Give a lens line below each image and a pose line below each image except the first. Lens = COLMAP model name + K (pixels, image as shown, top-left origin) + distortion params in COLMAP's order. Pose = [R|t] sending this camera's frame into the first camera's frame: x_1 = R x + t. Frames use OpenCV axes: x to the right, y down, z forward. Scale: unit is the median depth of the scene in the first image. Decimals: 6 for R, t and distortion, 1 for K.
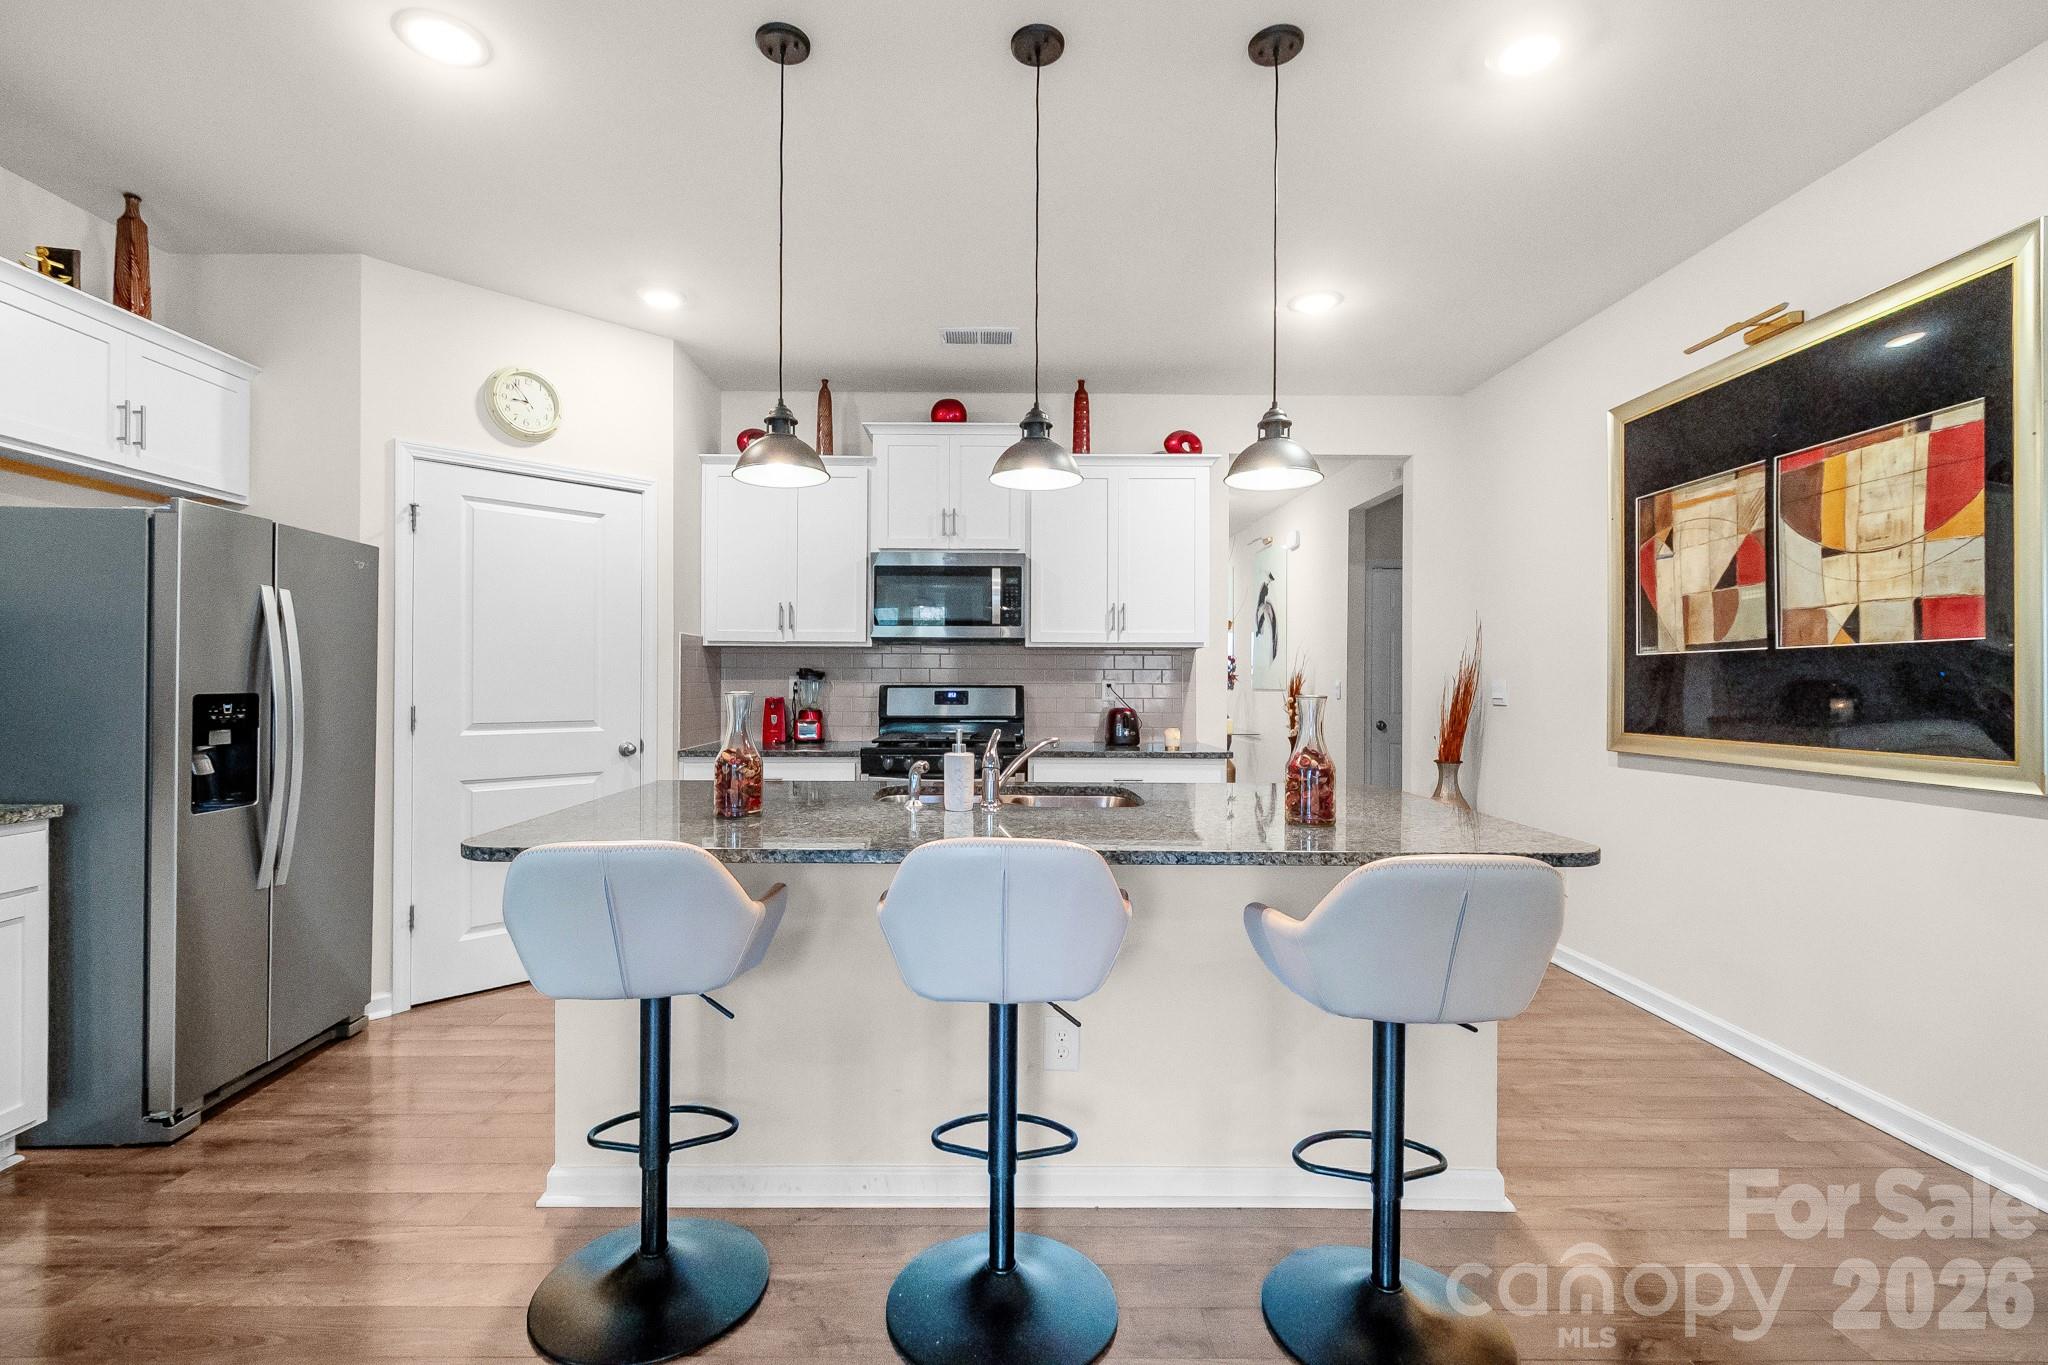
lens RADIAL K [[887.7, 0, 1023.2], [0, 887.7, 677.2], [0, 0, 1]] dist [-0.003687, -0.000816]
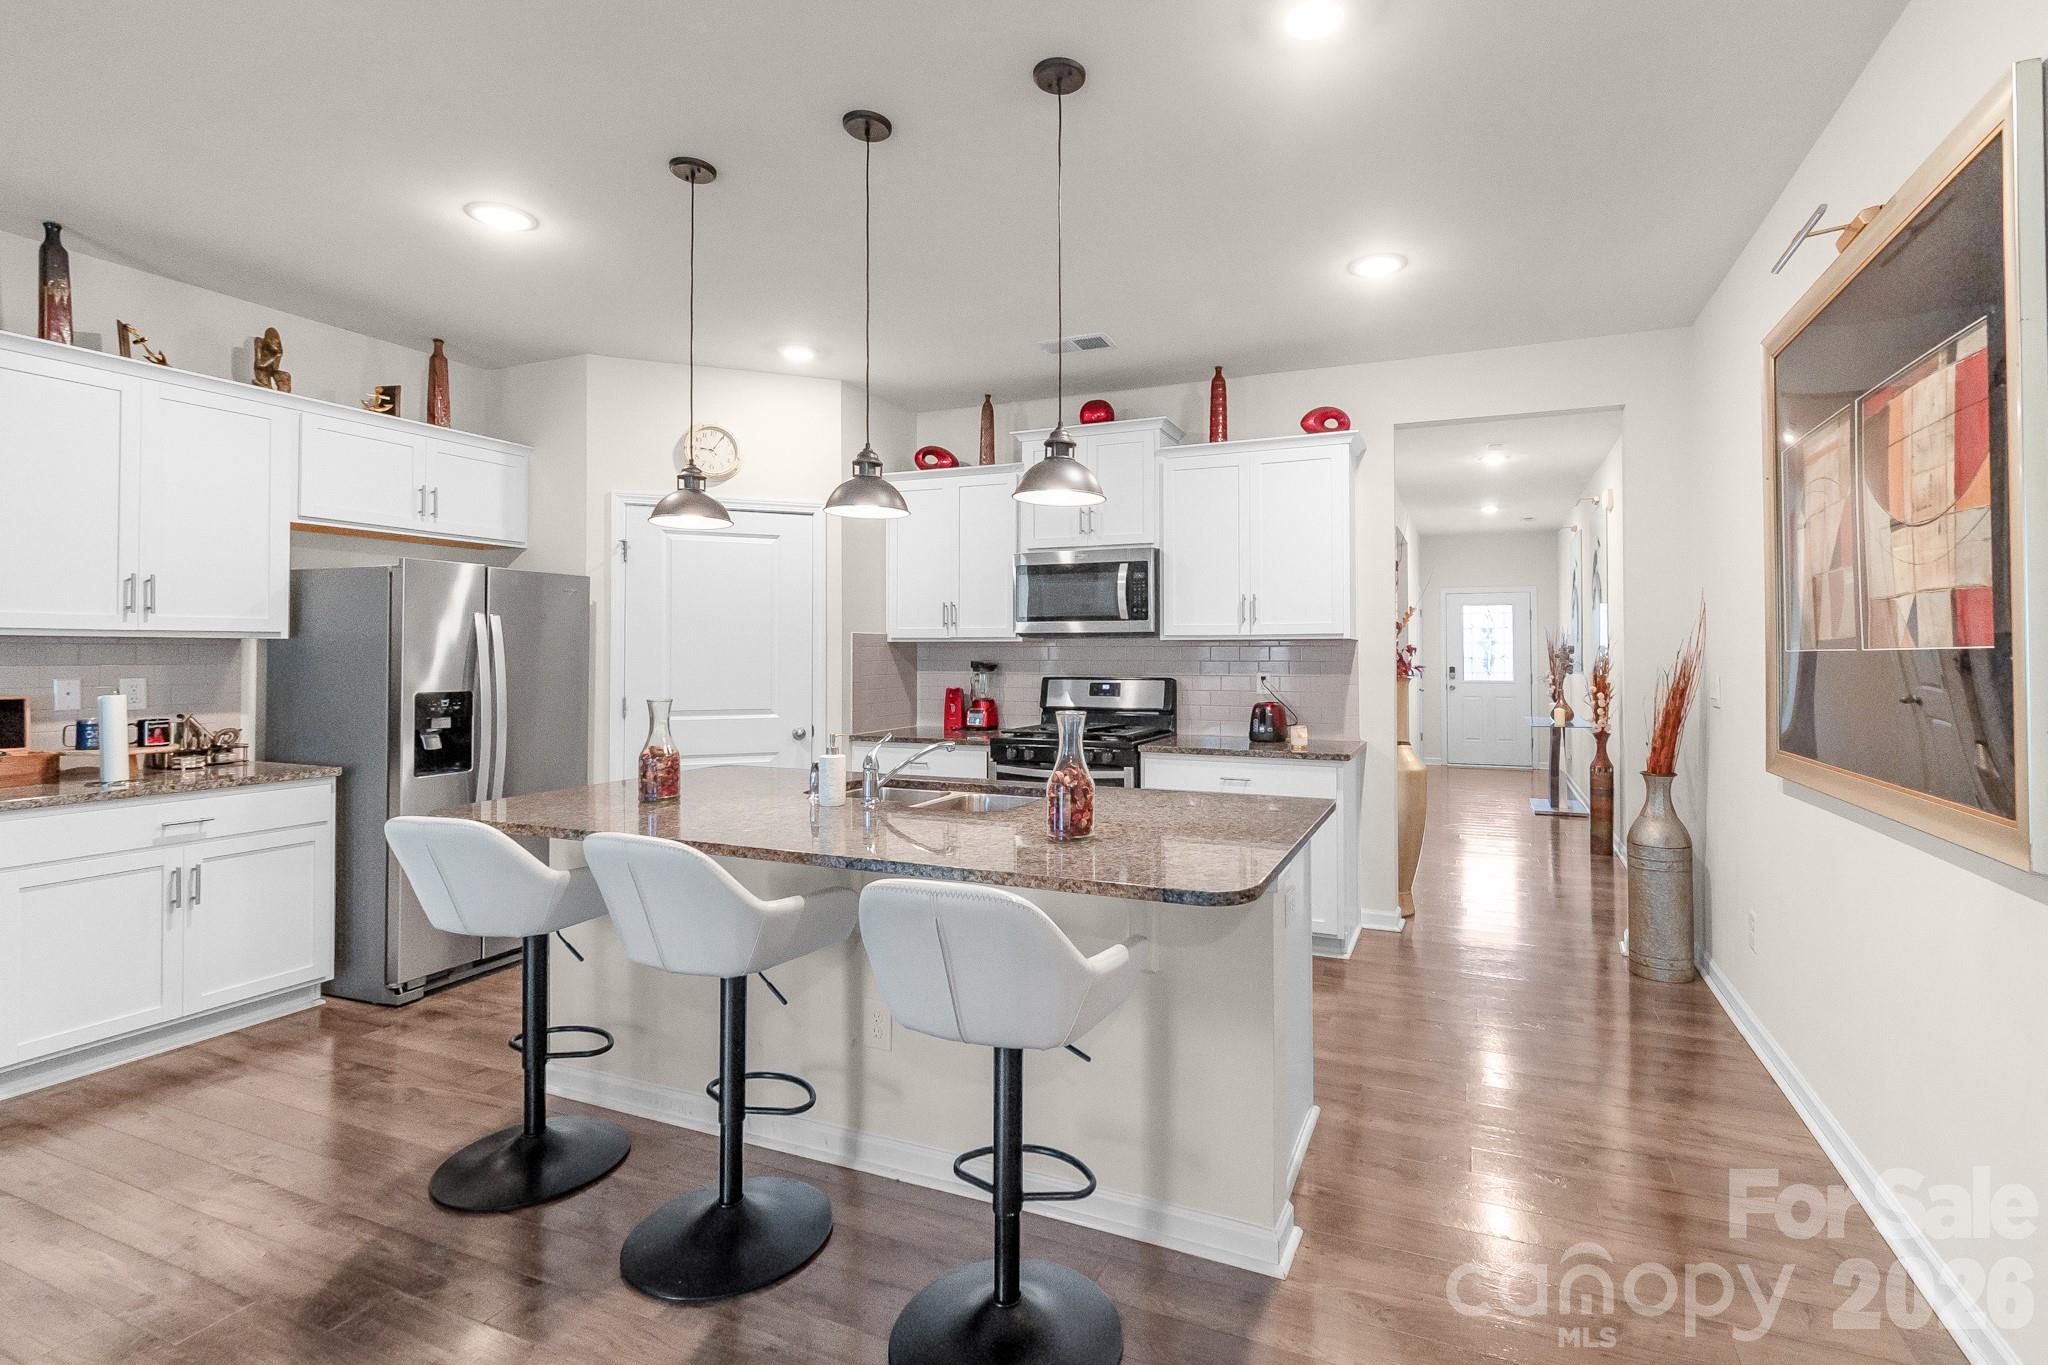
lens RADIAL K [[924.9, 0, 1114.9], [0, 924.9, 636.4], [0, 0, 1]] dist [-0.000585, -0.000205]
pose [[0.928657, -0.011137, -0.370772, 0.439236], [0.005331, 0.999847, -0.016681, -0.027372], [0.370901, 0.013514, 0.928574, 0.017495]]
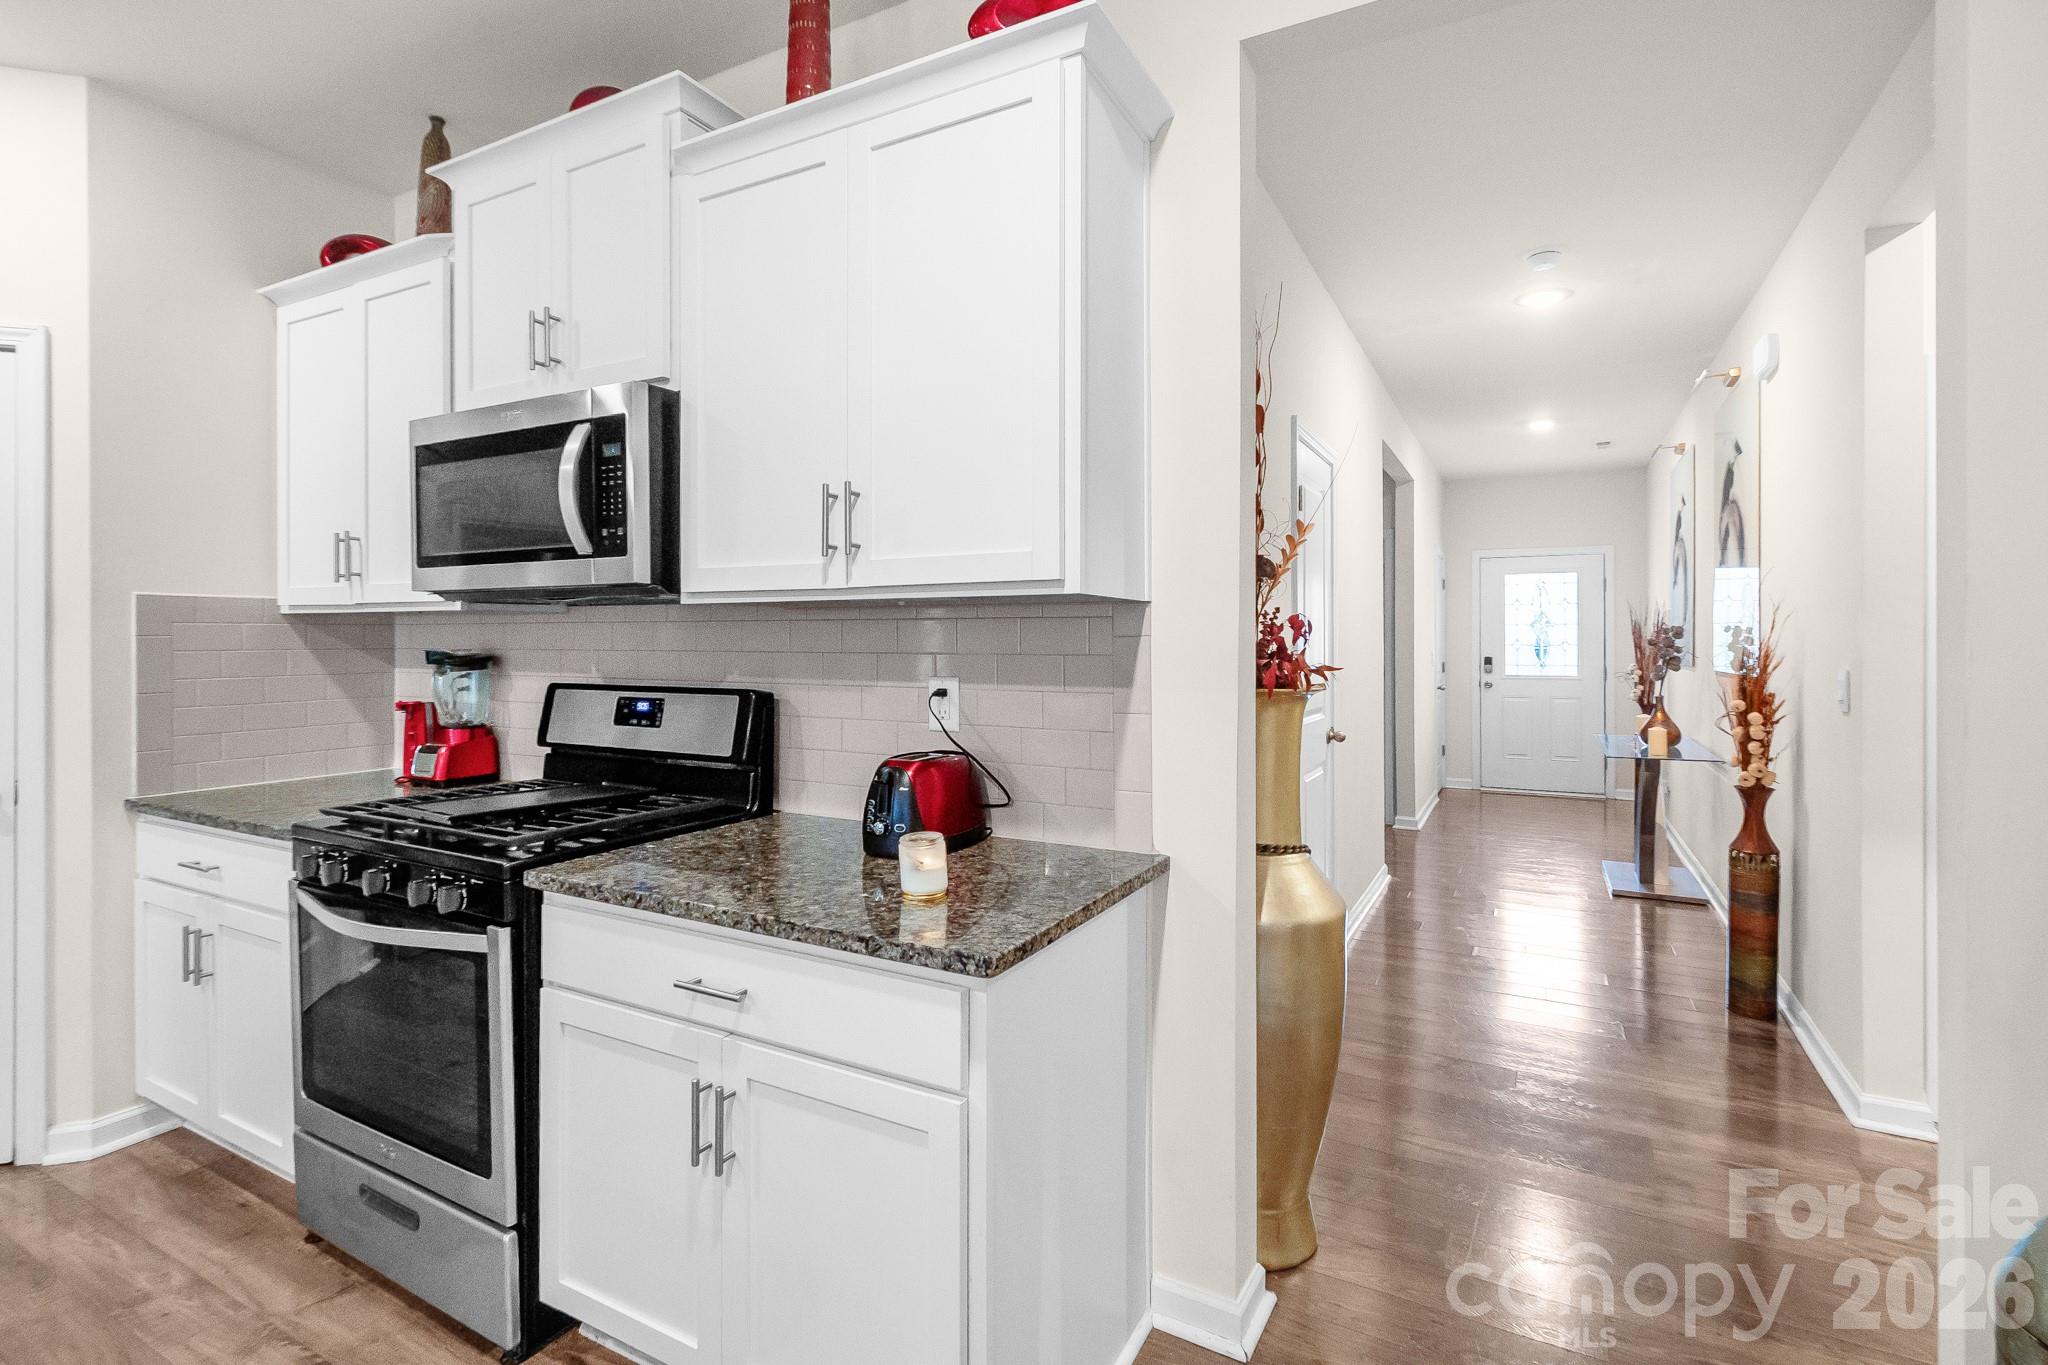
lens RADIAL K [[899.1, 0, 1024.2], [0, 899.1, 637.4], [0, 0, 1]] dist [0.001592, 0.000181]
pose [[0.864133, -0.004089, -0.503246, 0.467793], [0.004612, 0.999989, -0.000205, -0.022298], [0.503242, -0.002144, 0.864143, 0.911626]]
